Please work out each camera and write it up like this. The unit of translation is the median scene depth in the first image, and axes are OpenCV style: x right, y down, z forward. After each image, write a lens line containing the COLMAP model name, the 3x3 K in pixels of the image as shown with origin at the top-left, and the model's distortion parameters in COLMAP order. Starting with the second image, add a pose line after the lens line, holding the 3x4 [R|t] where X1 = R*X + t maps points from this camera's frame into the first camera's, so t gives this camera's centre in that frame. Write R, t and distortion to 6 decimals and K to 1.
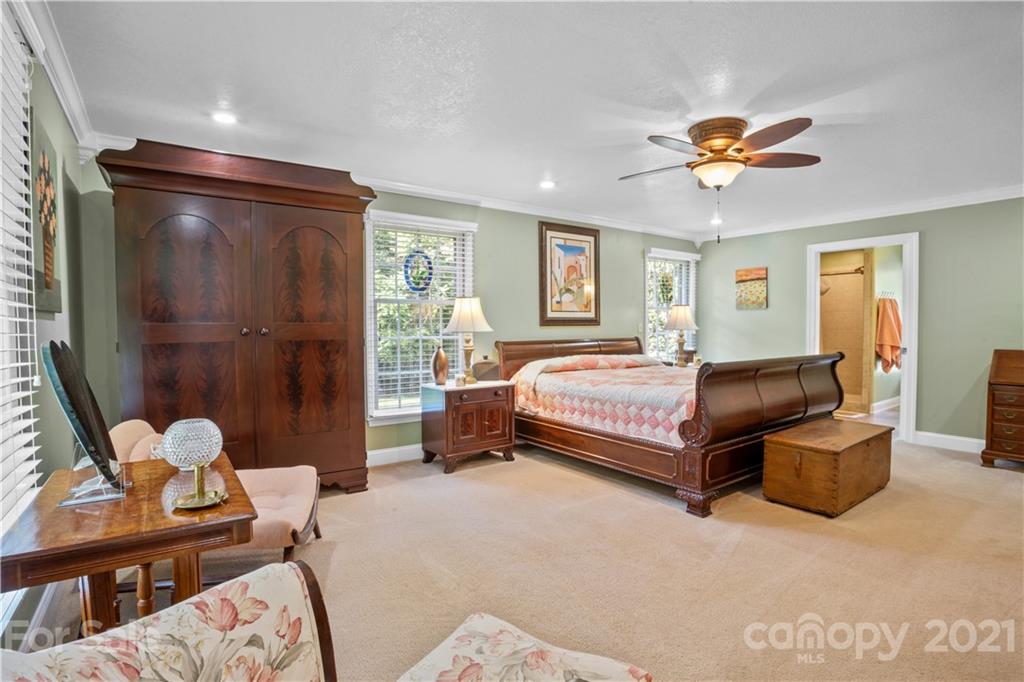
lens RADIAL K [[509.5, 0, 500.6], [0, 509.5, 342.4], [0, 0, 1]] dist [-0.062240, 0.021630]
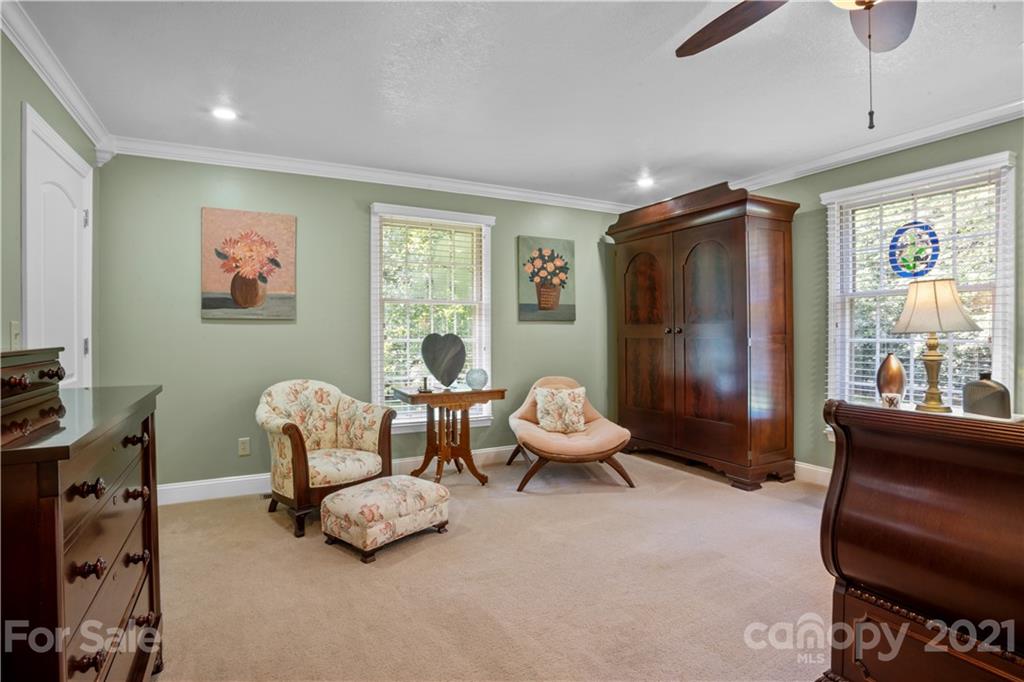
lens RADIAL K [[509.5, 0, 513.2], [0, 509.5, 339.5], [0, 0, 1]] dist [-0.062240, 0.021630]
pose [[-0.110018, 0.019426, -0.993740, 0.520527], [-0.028786, 0.999327, 0.022722, -0.008811], [0.993513, 0.031106, -0.109385, 0.435522]]
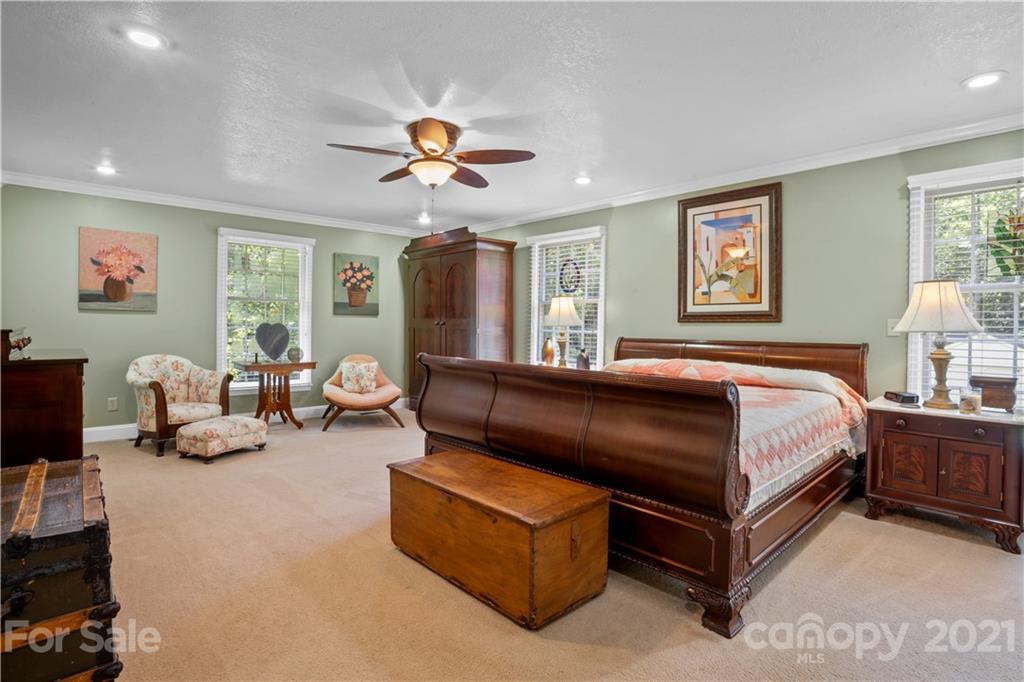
lens RADIAL K [[509.5, 0, 508.5], [0, 509.5, 331.4], [0, 0, 1]] dist [-0.062240, 0.021630]
pose [[0.124797, 0.019166, -0.991997, 0.879142], [-0.044302, 0.998924, 0.013726, -0.016019], [0.991193, 0.042234, 0.125511, 0.605337]]
